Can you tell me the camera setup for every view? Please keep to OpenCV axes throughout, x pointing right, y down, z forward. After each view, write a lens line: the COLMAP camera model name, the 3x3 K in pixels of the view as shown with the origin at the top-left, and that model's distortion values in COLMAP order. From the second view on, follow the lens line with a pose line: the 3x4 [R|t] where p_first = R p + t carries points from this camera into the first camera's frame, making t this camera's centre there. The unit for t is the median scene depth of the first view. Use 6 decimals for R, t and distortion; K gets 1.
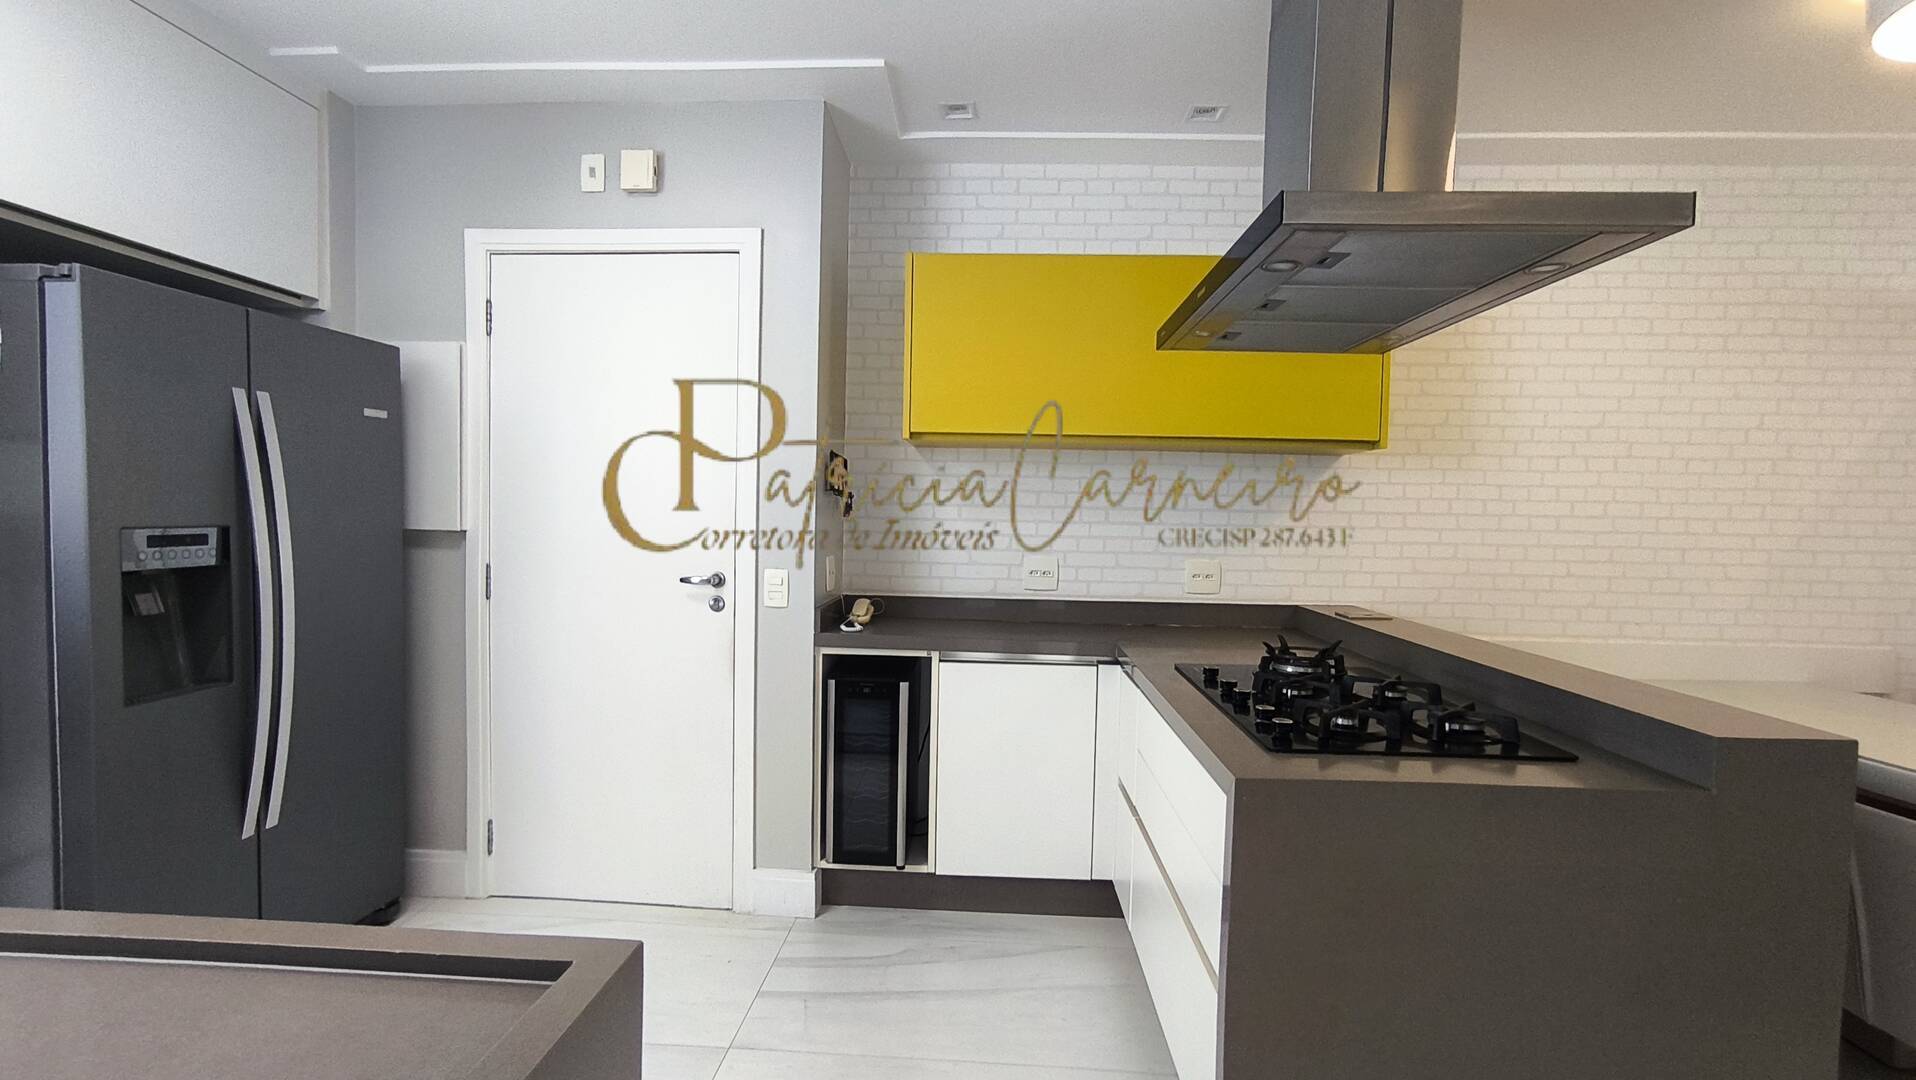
lens RADIAL K [[876.6, 0, 958.0], [0, 876.6, 540.0], [0, 0, 1]] dist [-0.002172, 0.008158]
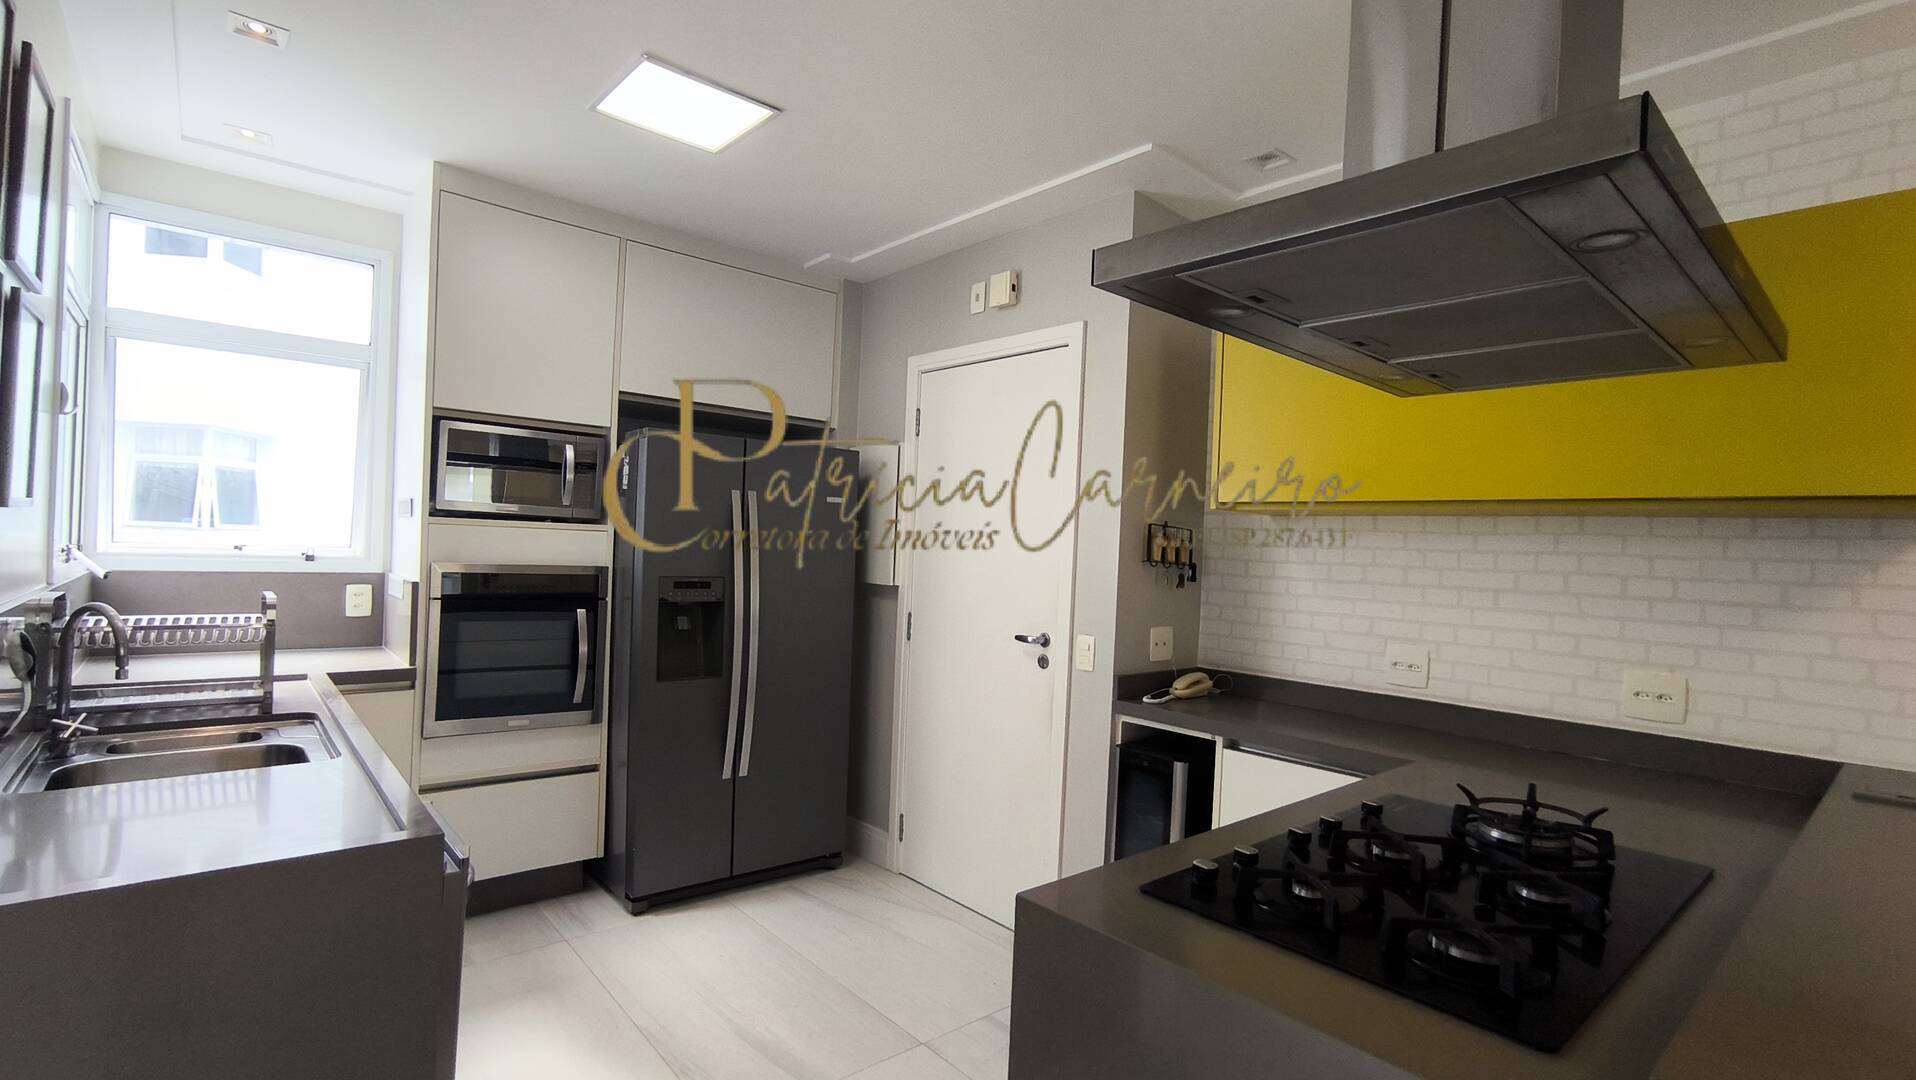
lens RADIAL K [[941.5, 0, 958.0], [0, 941.5, 540.0], [0, 0, 1]] dist [-0.060105, 0.076776]
pose [[0.684671, 0.005766, -0.728829, 0.517328], [-0.050339, 0.997955, -0.039393, -0.028476], [0.727112, 0.063660, 0.683561, 0.105029]]
